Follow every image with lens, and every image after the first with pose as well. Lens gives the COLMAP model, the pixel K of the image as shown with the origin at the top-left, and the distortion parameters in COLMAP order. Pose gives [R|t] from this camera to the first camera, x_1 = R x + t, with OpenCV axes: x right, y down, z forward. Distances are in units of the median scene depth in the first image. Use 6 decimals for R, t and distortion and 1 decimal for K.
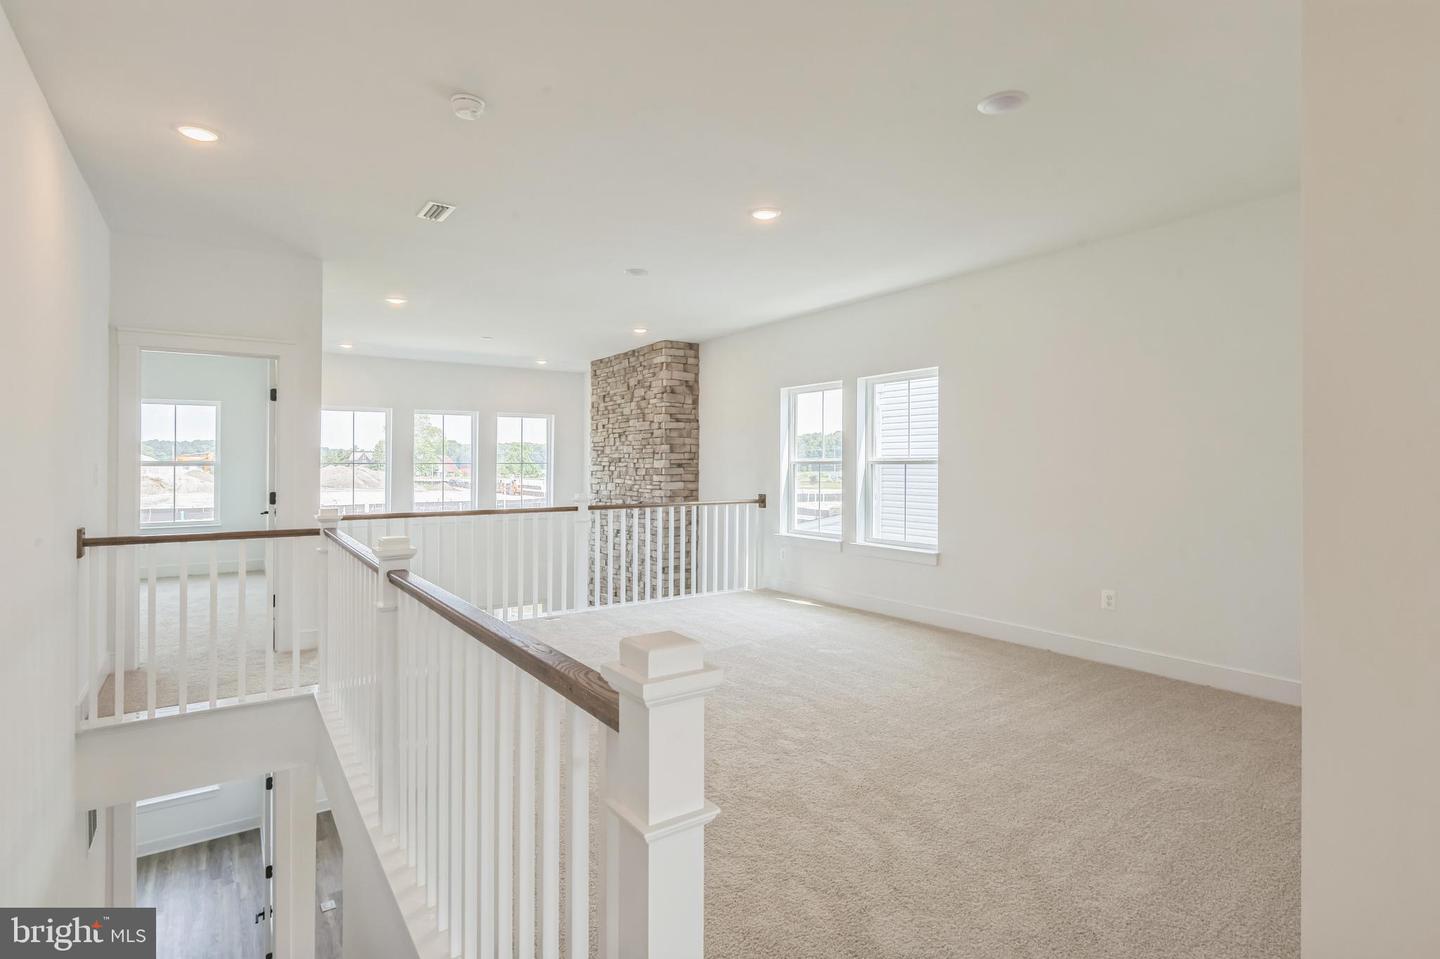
lens RADIAL K [[714.3, 0, 720.7], [0, 714.3, 461.1], [0, 0, 1]] dist [-0.001585, -0.000067]
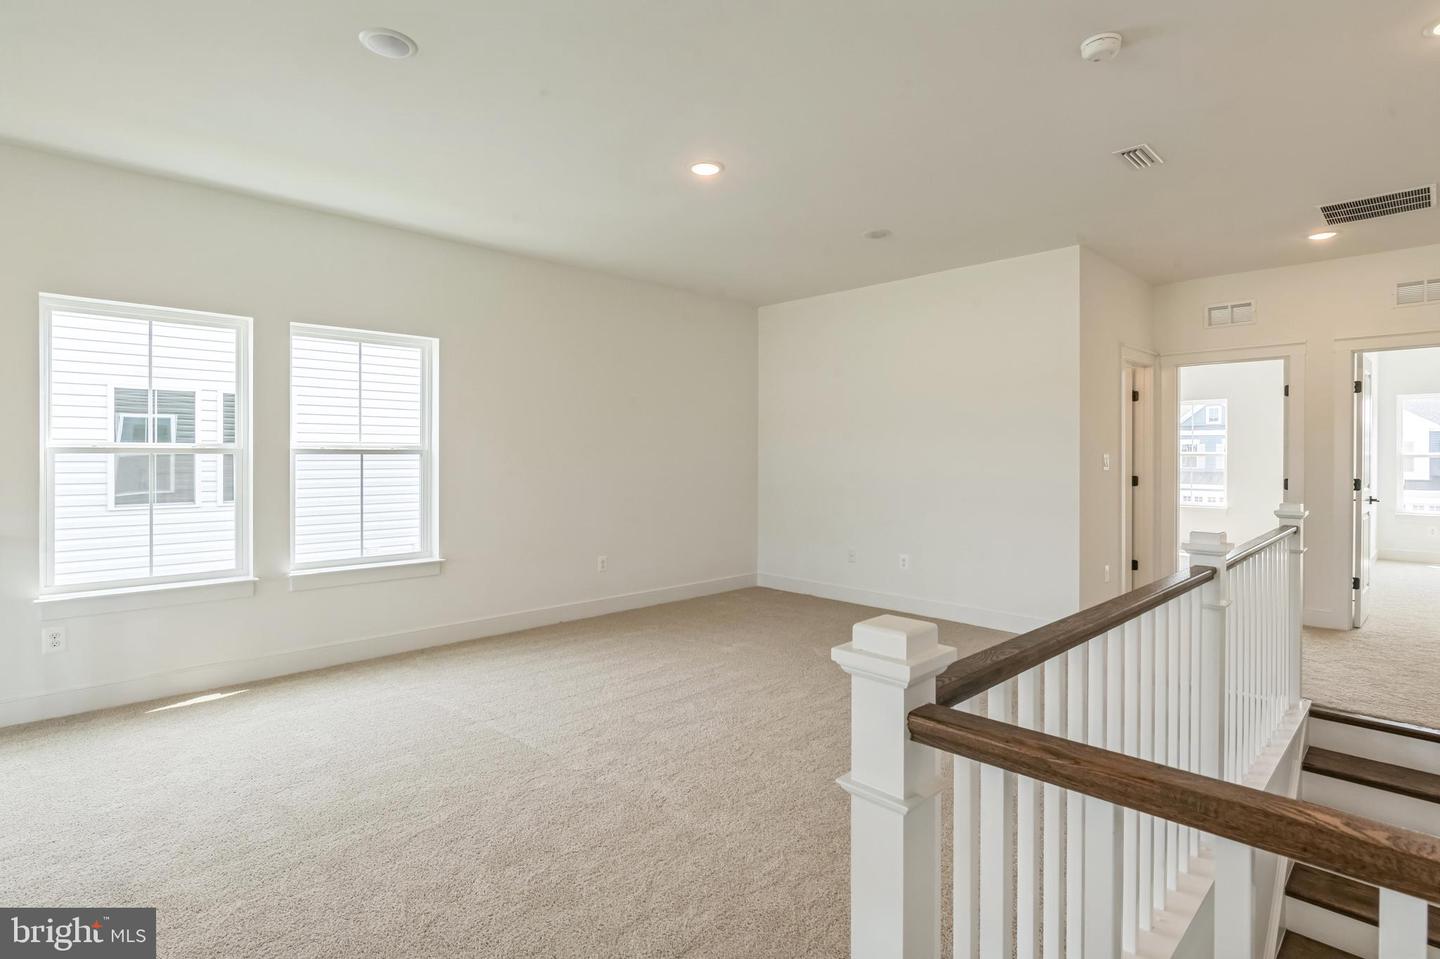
lens RADIAL K [[714.3, 0, 720.7], [0, 714.3, 461.1], [0, 0, 1]] dist [-0.001585, -0.000067]
pose [[-0.160387, -0.008215, 0.987020, -0.543622], [-0.007723, 0.999945, 0.007068, 0.003350], [-0.987024, -0.006489, -0.160442, 0.750952]]
